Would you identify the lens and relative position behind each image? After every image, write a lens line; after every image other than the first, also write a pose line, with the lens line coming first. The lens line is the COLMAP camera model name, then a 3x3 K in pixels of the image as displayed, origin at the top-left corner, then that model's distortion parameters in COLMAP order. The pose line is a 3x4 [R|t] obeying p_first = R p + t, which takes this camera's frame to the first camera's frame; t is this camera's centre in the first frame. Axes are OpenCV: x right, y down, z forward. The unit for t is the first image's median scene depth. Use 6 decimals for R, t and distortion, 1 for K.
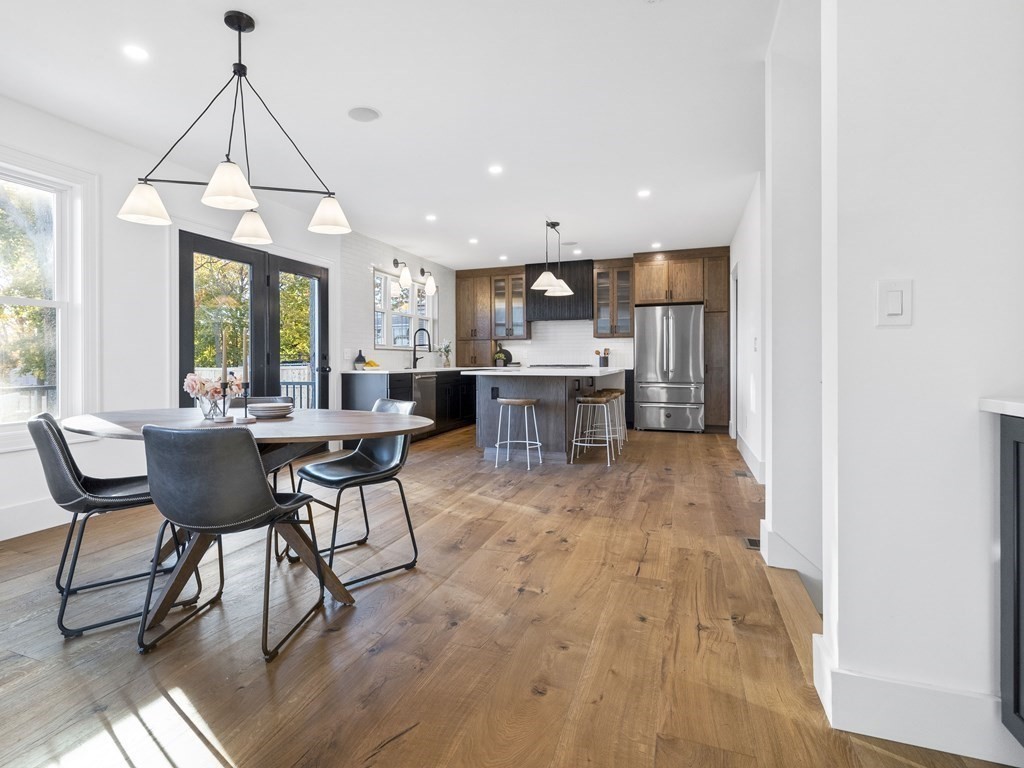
lens RADIAL K [[499.2, 0, 475.9], [0, 499.2, 359.9], [0, 0, 1]] dist [0.000970, -0.000683]
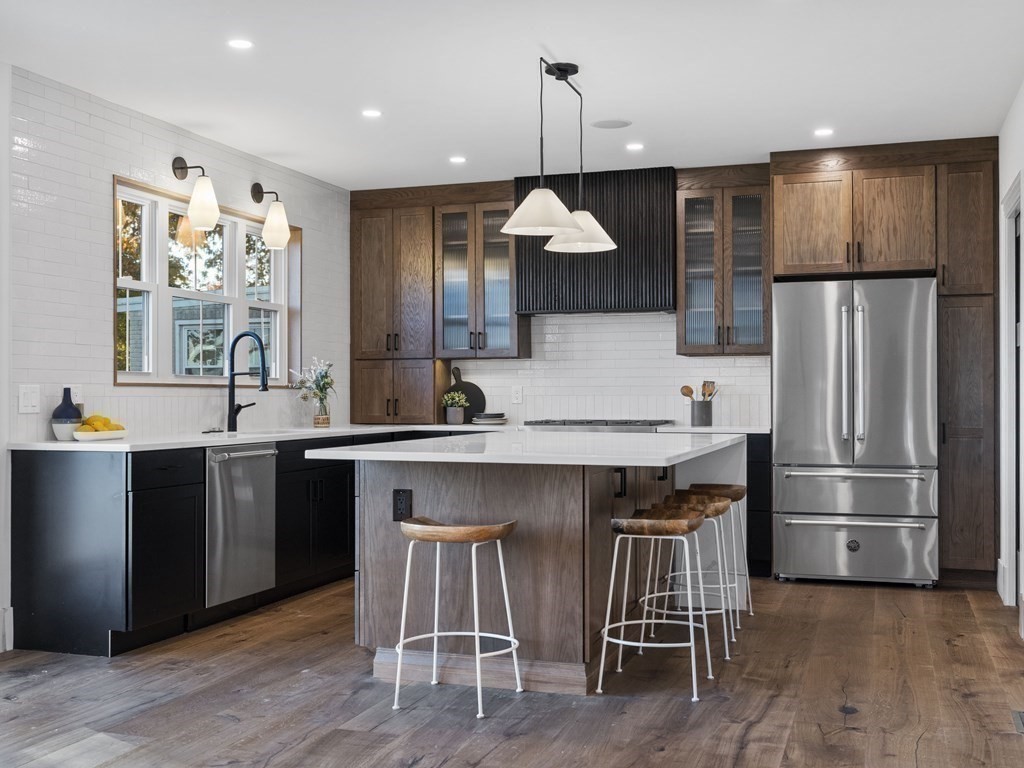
lens RADIAL K [[1069.8, 0, 513.5], [0, 1069.8, 383.6], [0, 0, 1]] dist [0.002004, 0.000000]
pose [[0.998495, 0.002164, 0.054808, 0.058487], [-0.001599, 0.999945, -0.010351, -0.013235], [-0.054828, 0.010248, 0.998443, 0.136084]]
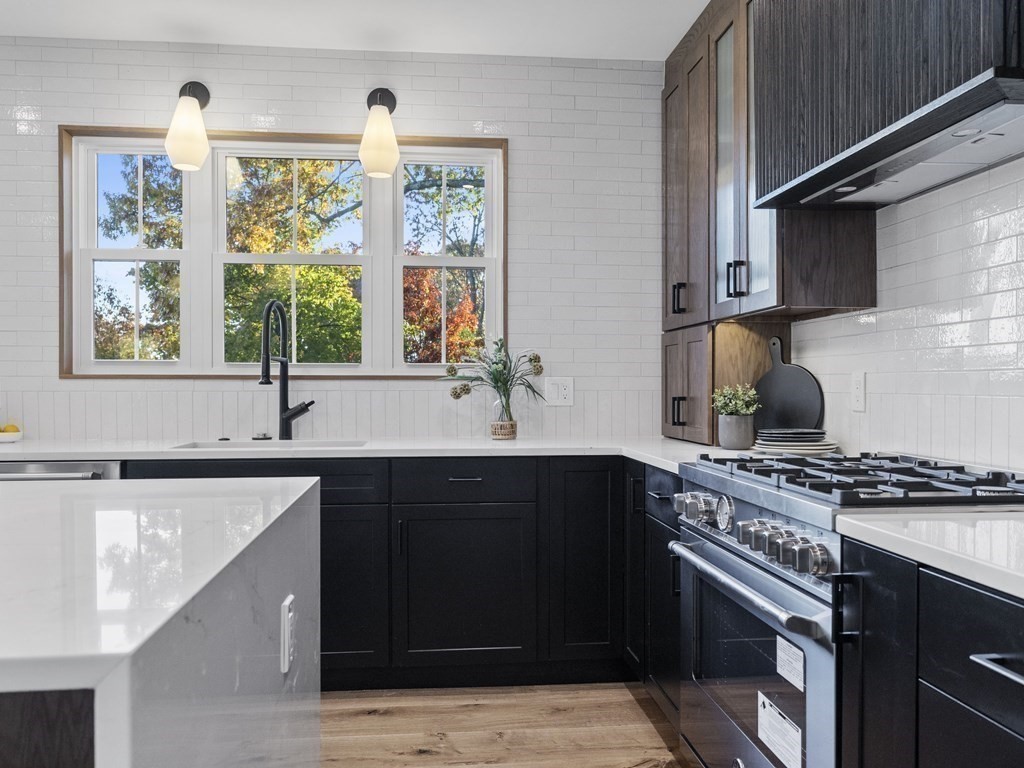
lens RADIAL K [[829.9, 0, 511.8], [0, 829.9, 387.5], [0, 0, 1]] dist [-0.001742, -0.003484]
pose [[0.479832, 0.006025, -0.877340, 0.381560], [-0.000585, 0.999978, 0.006547, -0.017225], [0.877360, -0.002628, 0.479825, 0.921687]]
